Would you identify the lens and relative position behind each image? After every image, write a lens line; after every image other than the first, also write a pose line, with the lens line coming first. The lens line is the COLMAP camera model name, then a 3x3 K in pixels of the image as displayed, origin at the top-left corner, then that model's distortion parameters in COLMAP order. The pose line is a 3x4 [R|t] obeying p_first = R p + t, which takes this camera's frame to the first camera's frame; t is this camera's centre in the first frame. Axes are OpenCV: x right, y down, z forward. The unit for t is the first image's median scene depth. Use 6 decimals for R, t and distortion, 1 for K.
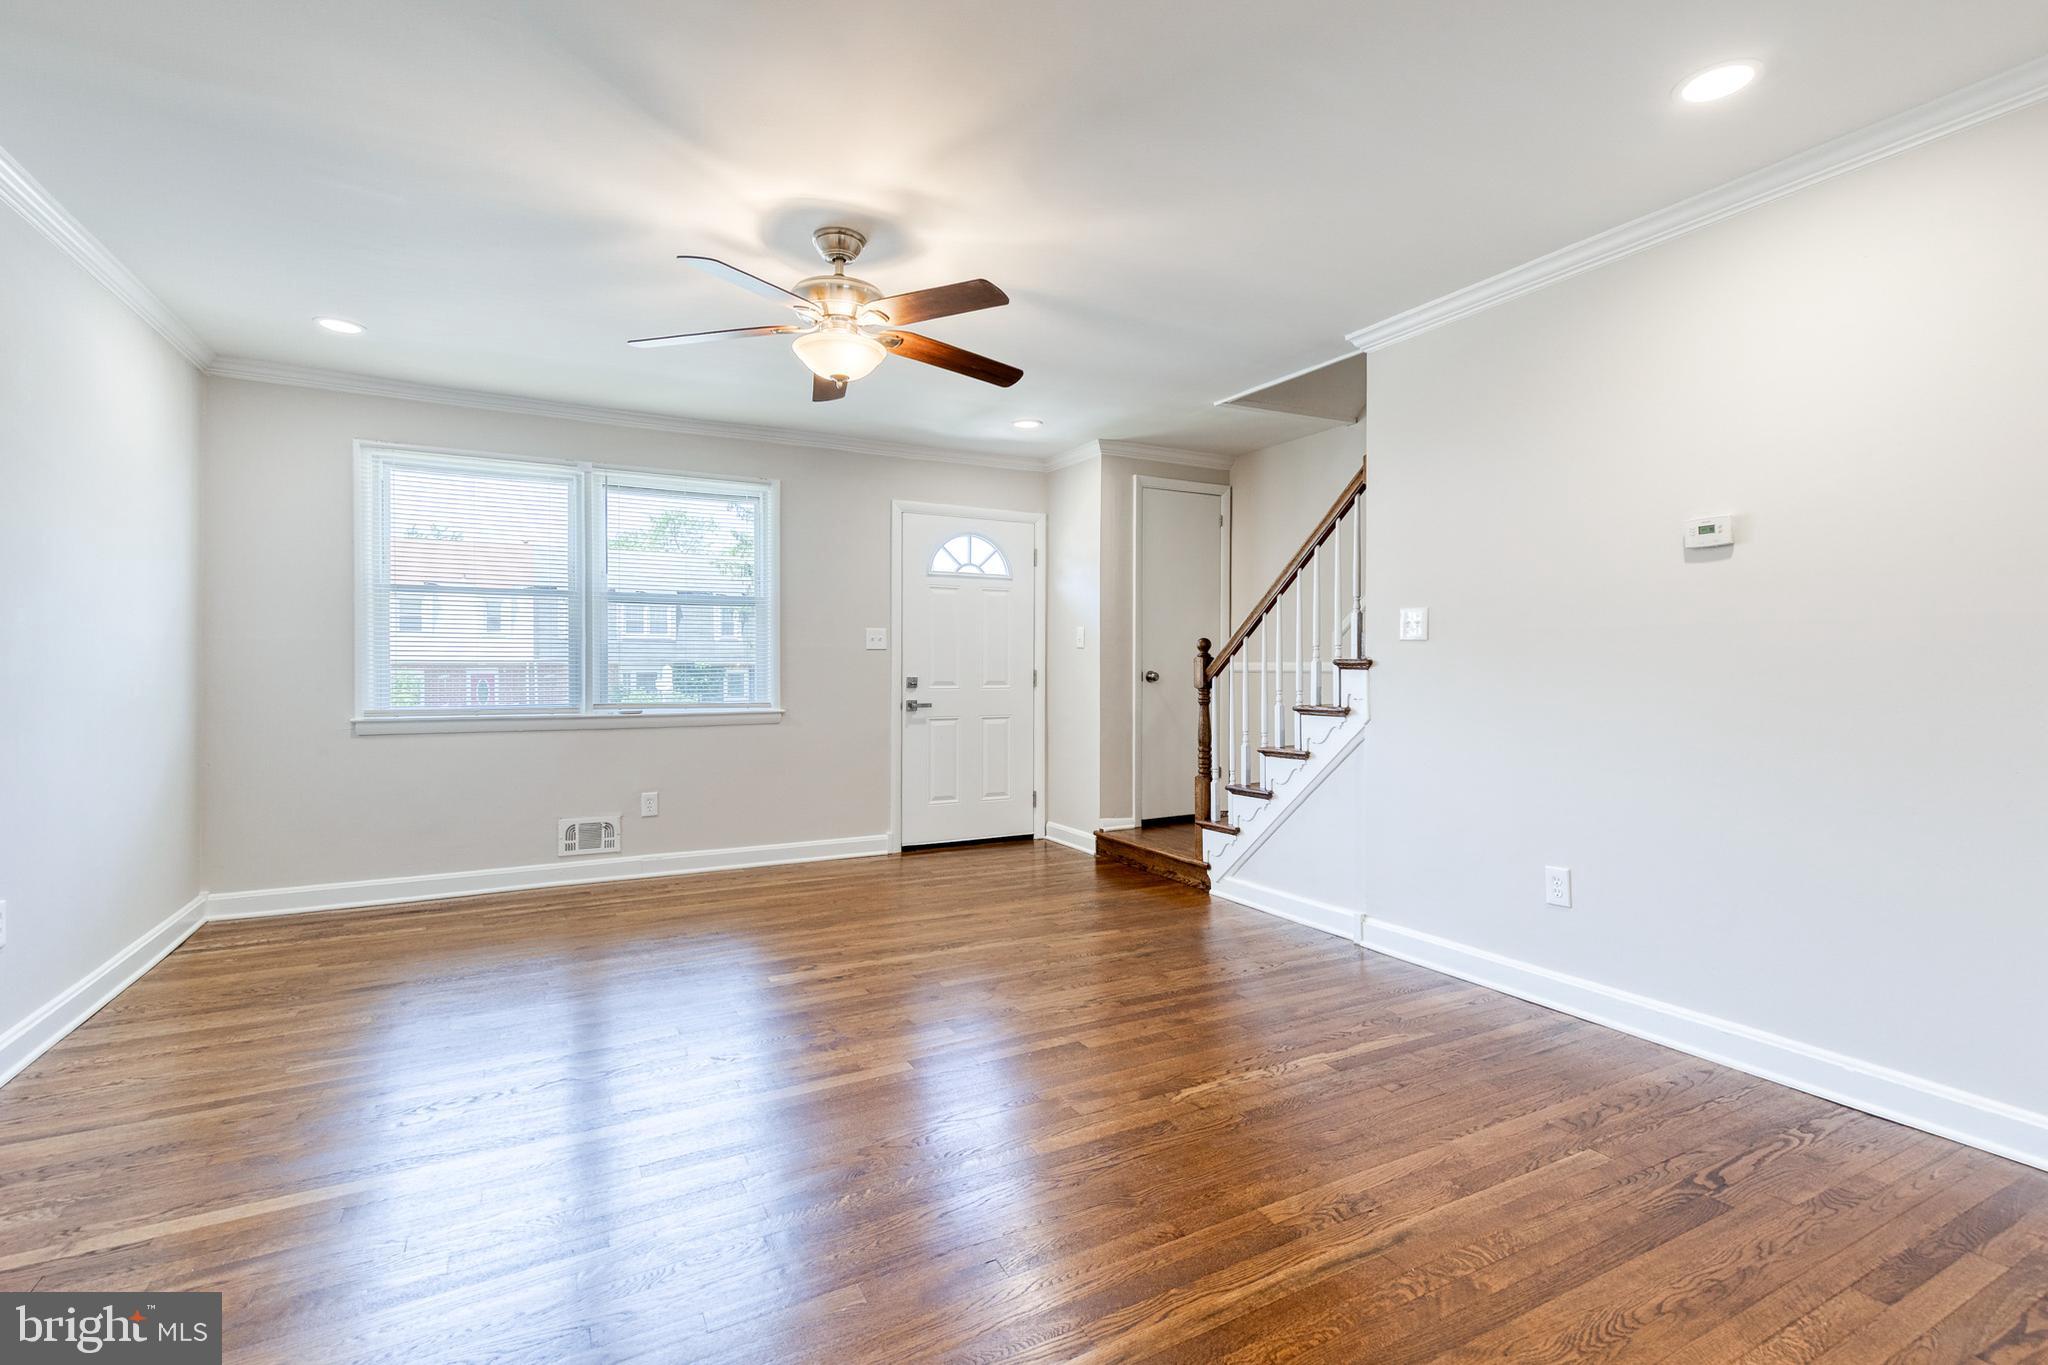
lens RADIAL K [[936.4, 0, 1029.6], [0, 936.4, 669.3], [0, 0, 1]] dist [0.006427, -0.001833]
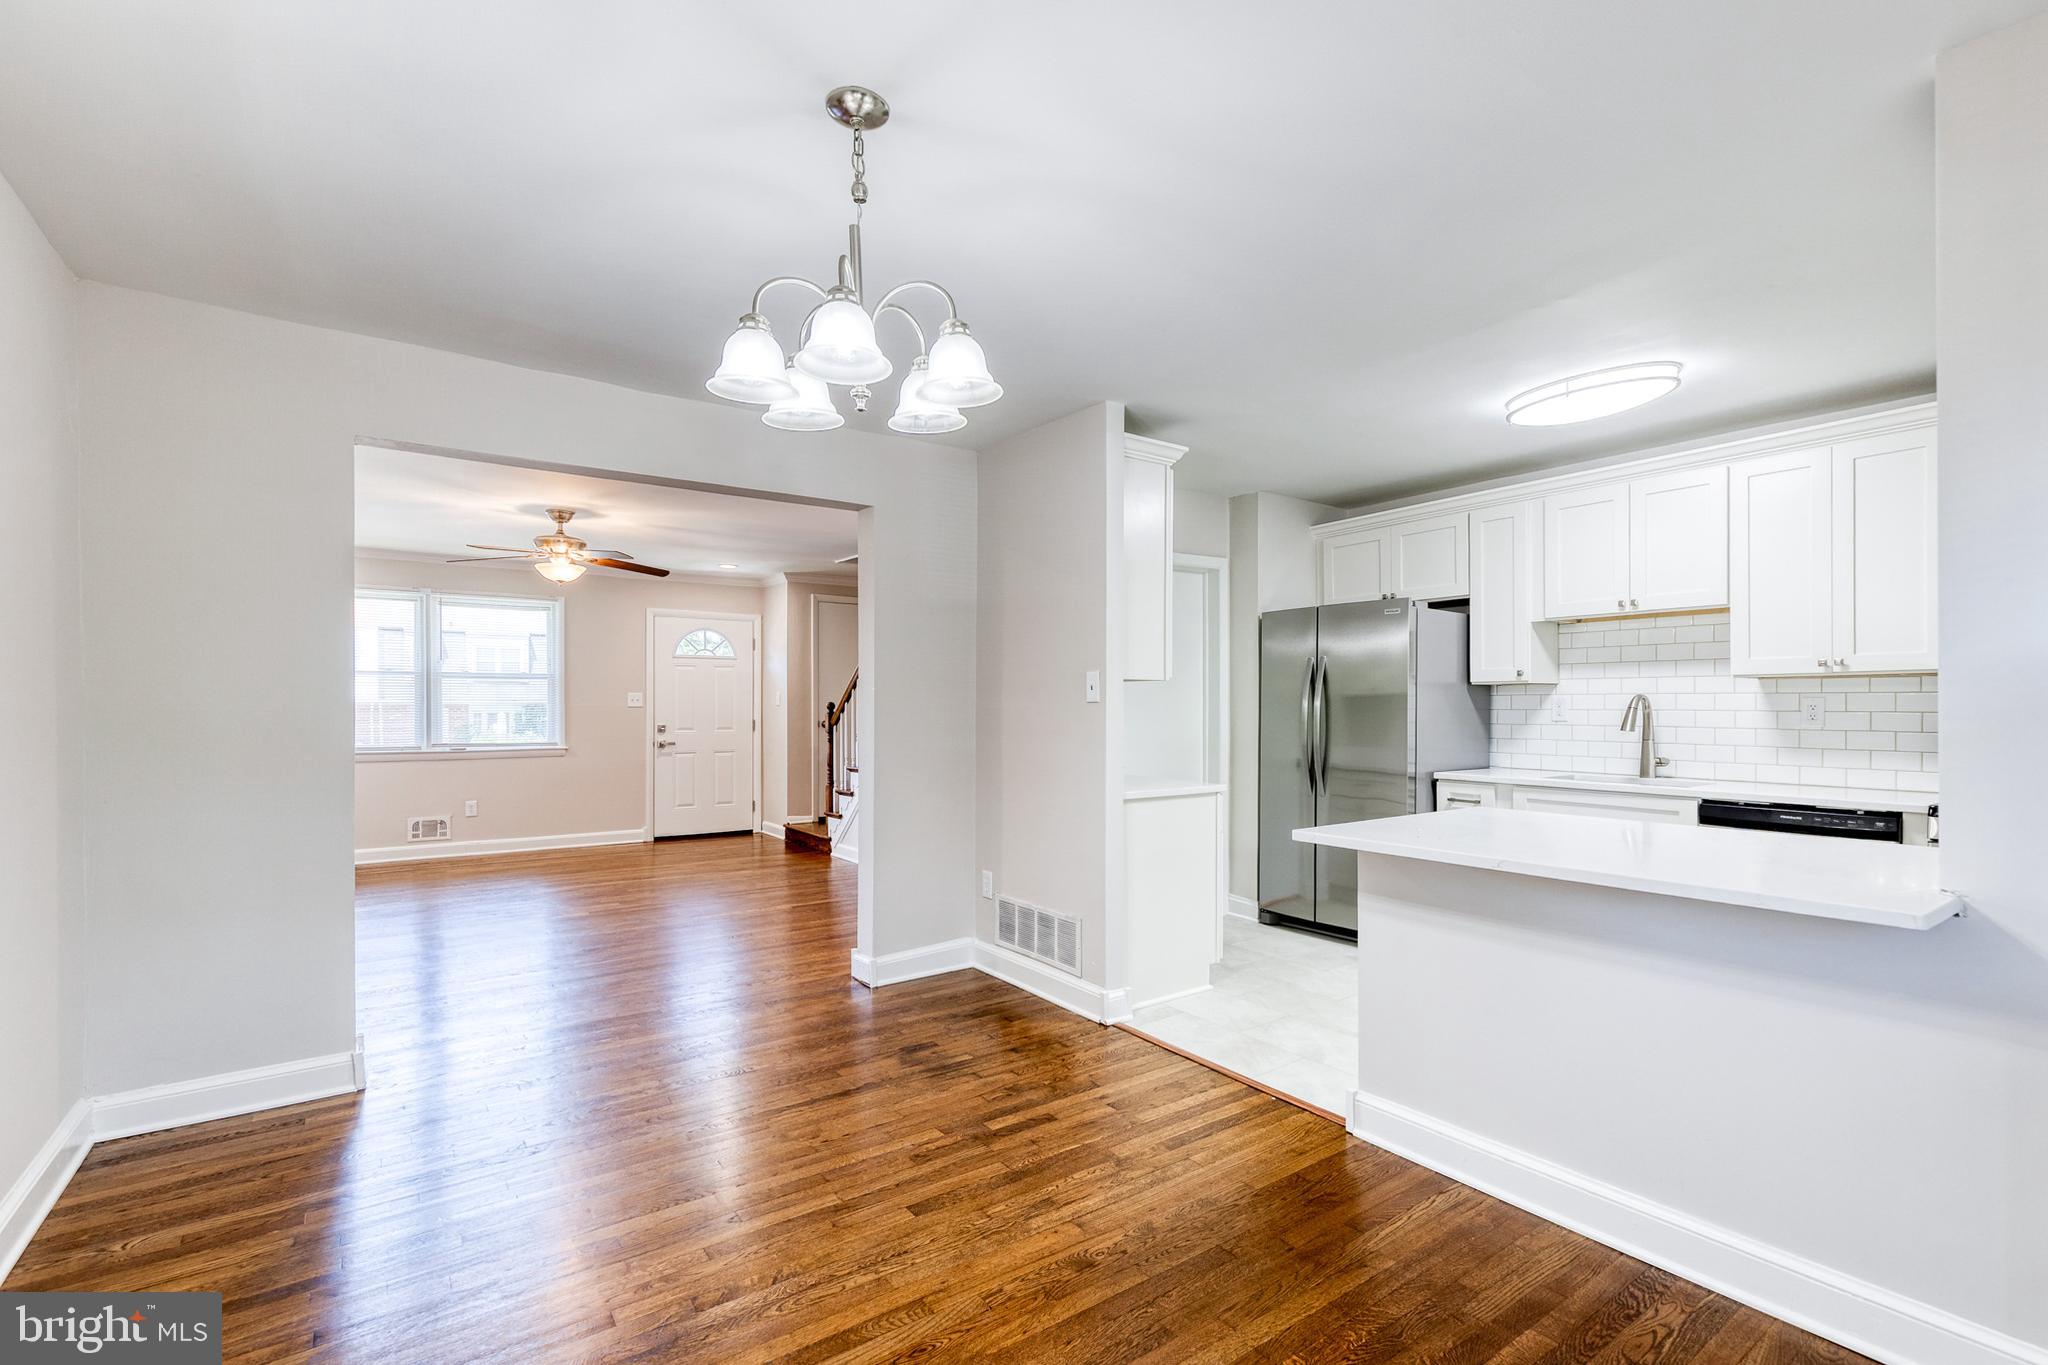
lens RADIAL K [[936.4, 0, 1040.6], [0, 936.4, 704.4], [0, 0, 1]] dist [0.006427, -0.001833]
pose [[0.991366, 0.001230, 0.131117, 0.366398], [-0.000699, 0.999991, -0.004098, -0.024665], [-0.131121, 0.003971, 0.991358, -0.747792]]
